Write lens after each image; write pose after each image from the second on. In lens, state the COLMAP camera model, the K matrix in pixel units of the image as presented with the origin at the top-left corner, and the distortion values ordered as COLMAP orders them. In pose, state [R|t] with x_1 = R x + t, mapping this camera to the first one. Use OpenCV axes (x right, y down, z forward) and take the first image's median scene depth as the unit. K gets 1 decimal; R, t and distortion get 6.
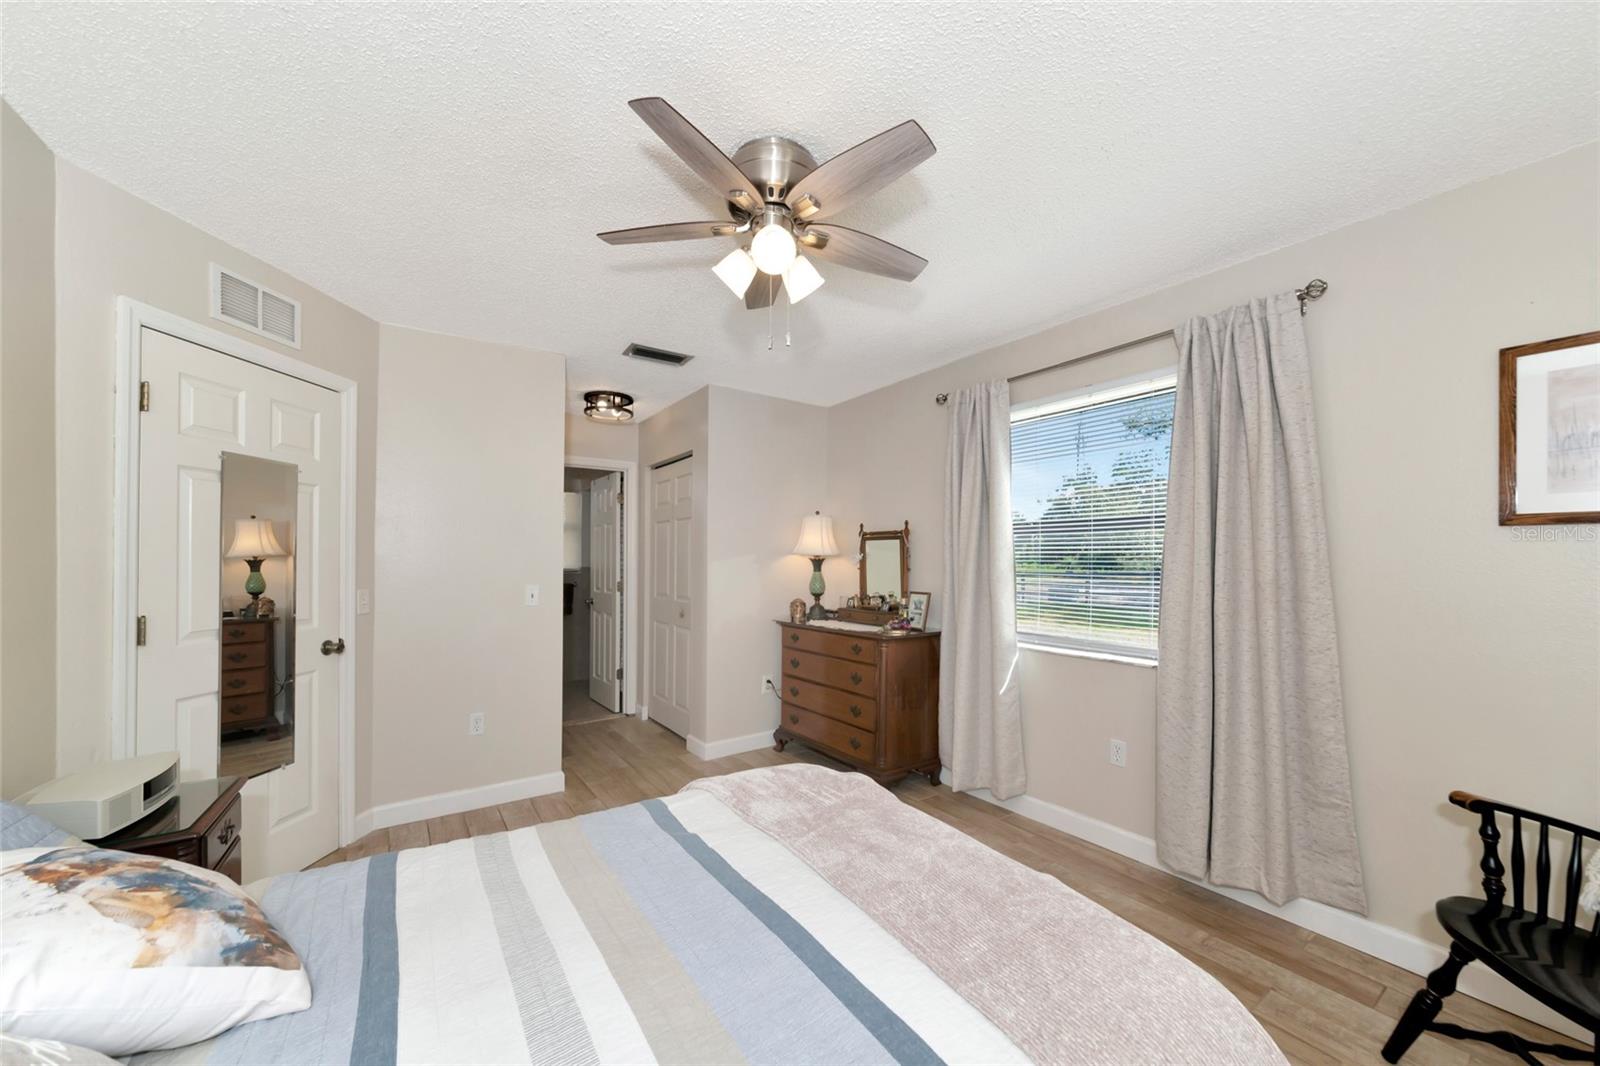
lens RADIAL K [[585.6, 0, 798.8], [0, 585.6, 563.5], [0, 0, 1]] dist [-0.007051, 0.000085]
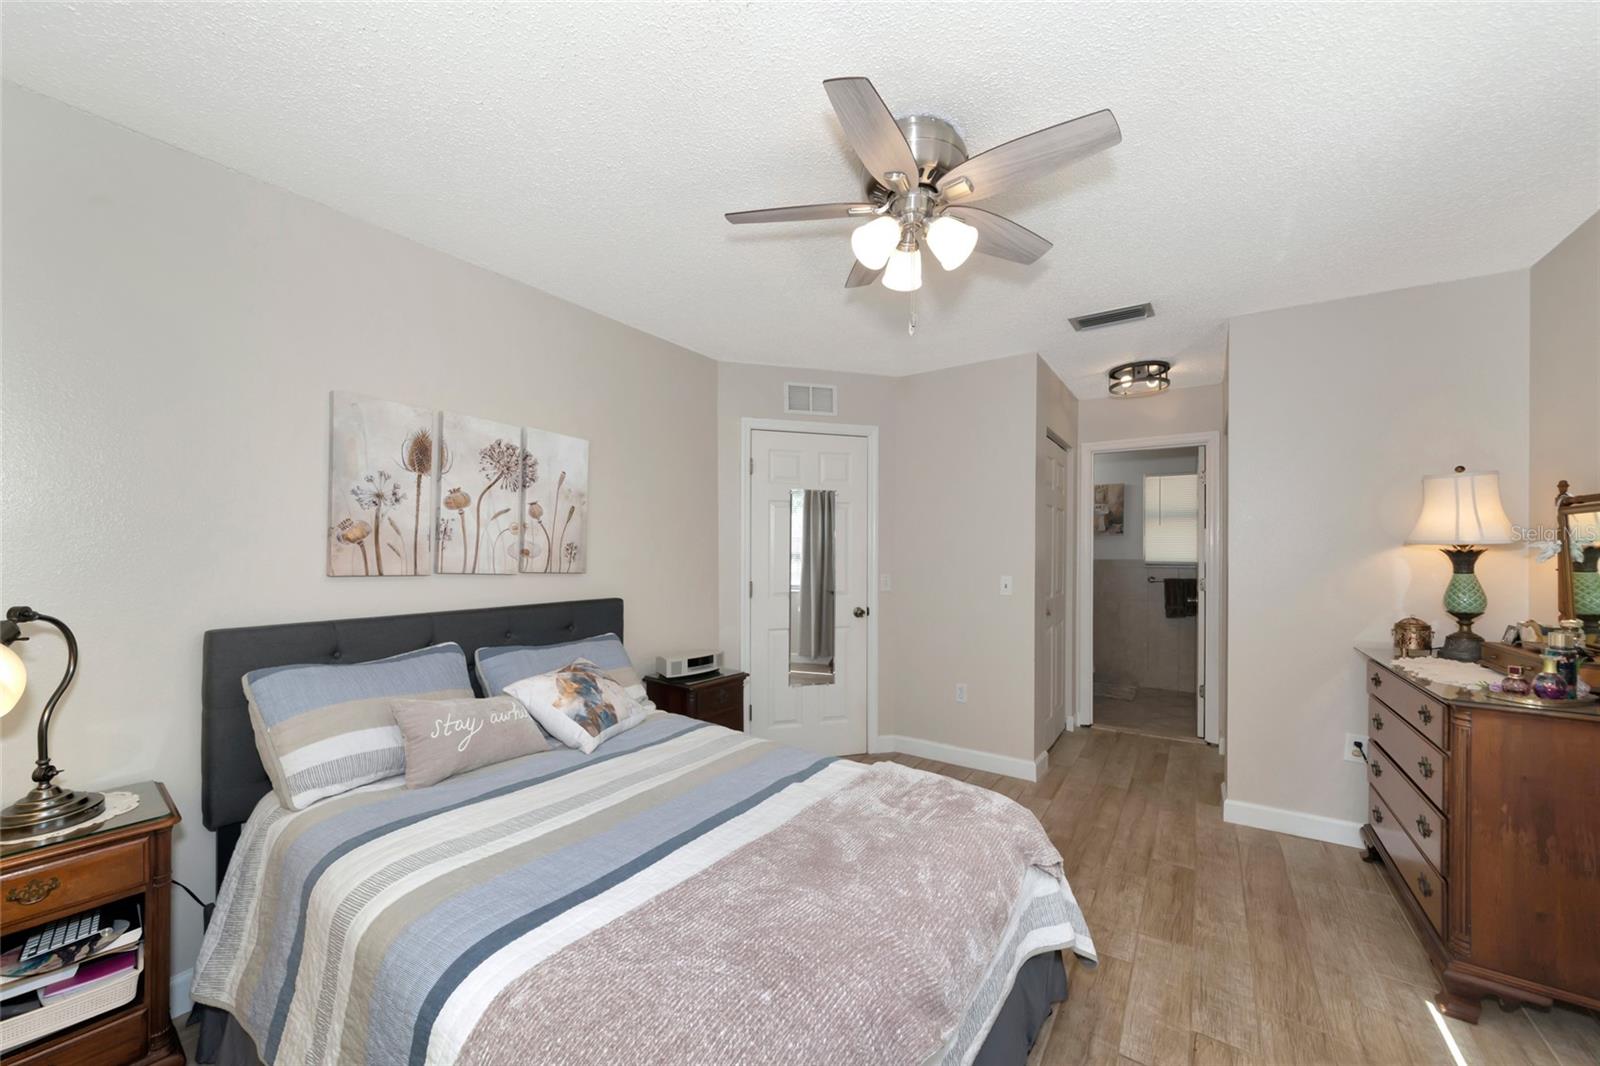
lens RADIAL K [[607.7, 0, 801.3], [0, 607.7, 552.3], [0, 0, 1]] dist [0.015332, -0.000044]
pose [[0.358688, 0.000209, -0.933457, 0.371080], [-0.005348, 0.999984, -0.001831, -0.002364], [0.933442, 0.005649, 0.358684, 0.206286]]
